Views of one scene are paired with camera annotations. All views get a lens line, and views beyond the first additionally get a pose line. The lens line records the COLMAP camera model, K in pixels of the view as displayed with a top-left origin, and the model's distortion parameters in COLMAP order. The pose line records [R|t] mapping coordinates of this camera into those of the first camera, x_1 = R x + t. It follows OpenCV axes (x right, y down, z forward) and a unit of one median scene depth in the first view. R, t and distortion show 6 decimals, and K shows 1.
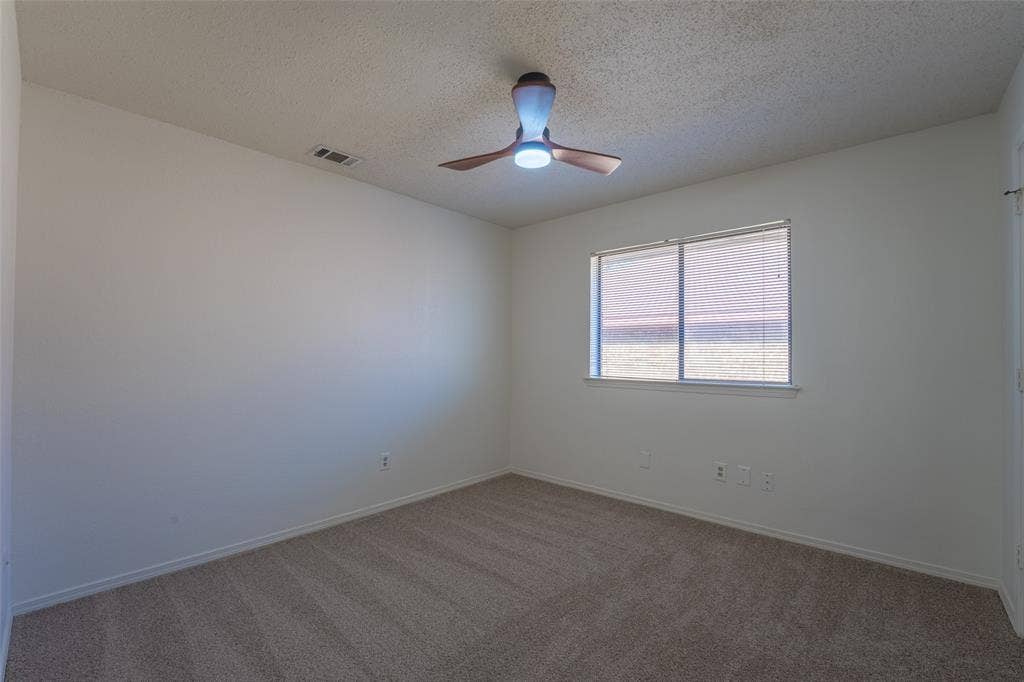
lens RADIAL K [[419.4, 0, 510.0], [0, 419.4, 345.2], [0, 0, 1]] dist [-0.001400, -0.000127]
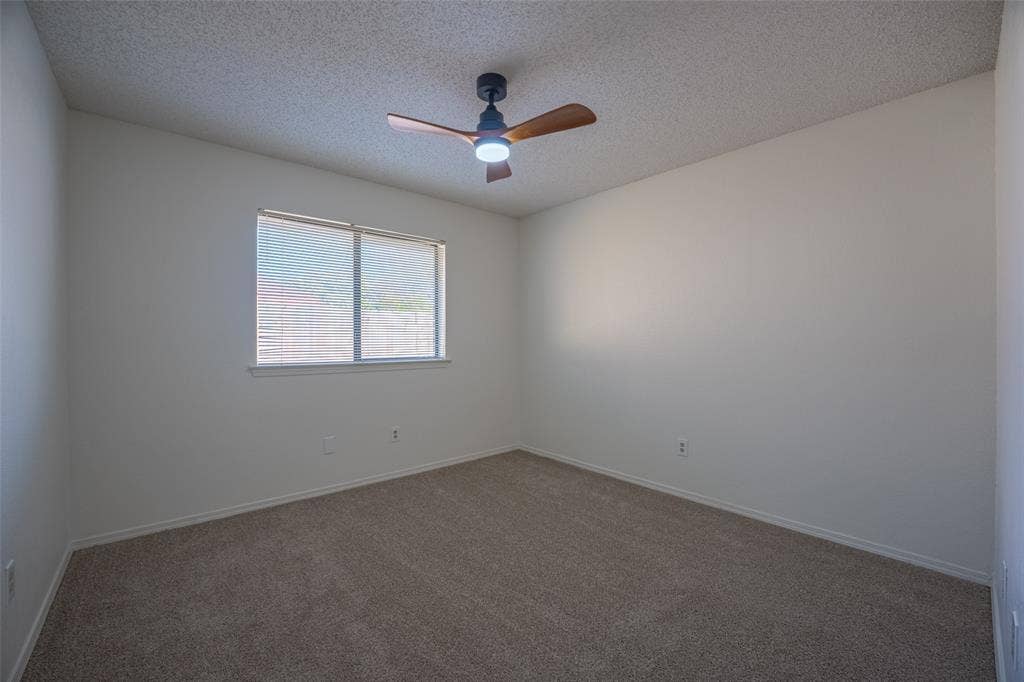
lens RADIAL K [[419.4, 0, 510.0], [0, 419.4, 345.2], [0, 0, 1]] dist [-0.001400, -0.000127]
pose [[0.165160, -0.029498, 0.985826, -0.587099], [-0.026536, 0.999058, 0.034340, -0.004475], [-0.985910, -0.031831, 0.164222, 0.459464]]
